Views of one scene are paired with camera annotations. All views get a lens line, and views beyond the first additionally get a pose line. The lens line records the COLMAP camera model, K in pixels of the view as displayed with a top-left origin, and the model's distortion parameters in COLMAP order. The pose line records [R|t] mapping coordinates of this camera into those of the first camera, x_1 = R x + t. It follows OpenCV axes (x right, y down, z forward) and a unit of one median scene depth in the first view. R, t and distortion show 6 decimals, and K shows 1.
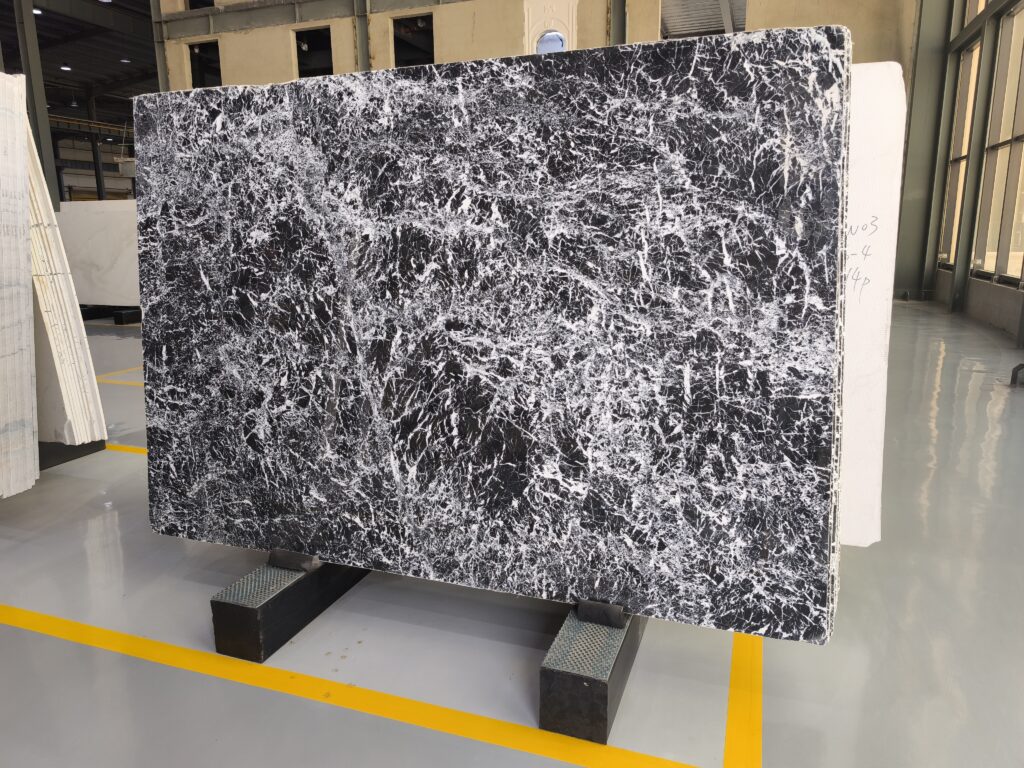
lens RADIAL K [[706.2, 0, 512.0], [0, 706.2, 384.0], [0, 0, 1]] dist [-0.001556, -0.004645]
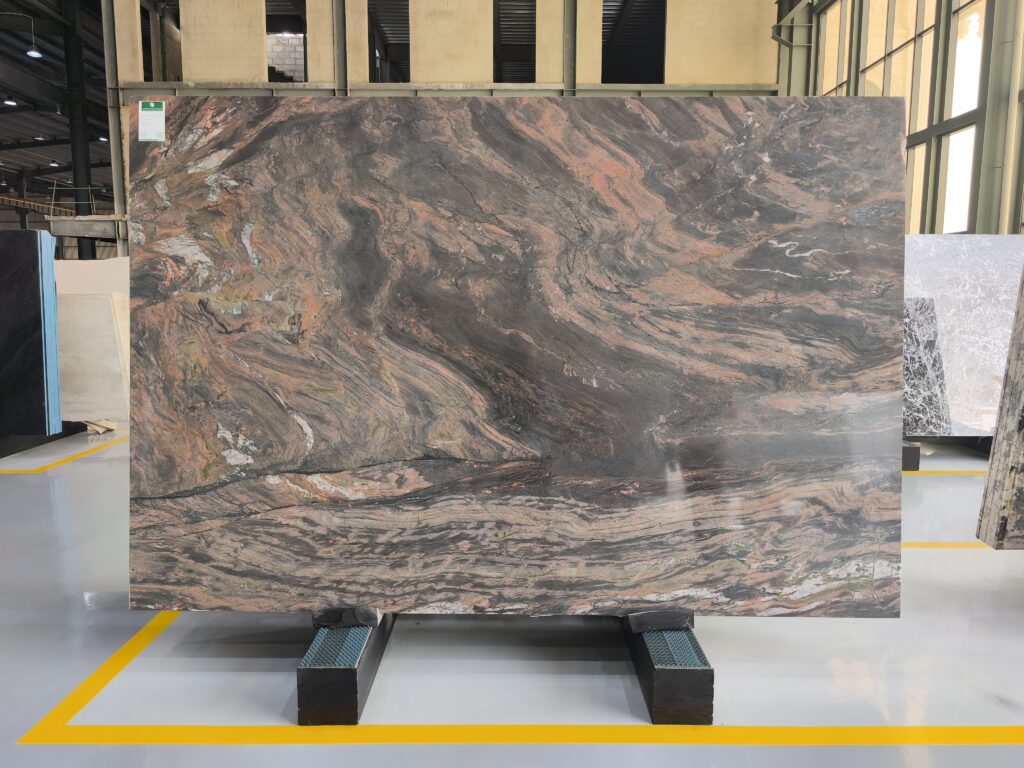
lens RADIAL K [[666.3, 0, 512.2], [0, 666.3, 370.3], [0, 0, 1]] dist [0.002106, 0.000264]
pose [[0.941171, -0.027922, 0.336775, -2.345505], [0.058709, 0.994936, -0.081582, 0.147986], [-0.332791, 0.096554, 0.938044, -0.689967]]
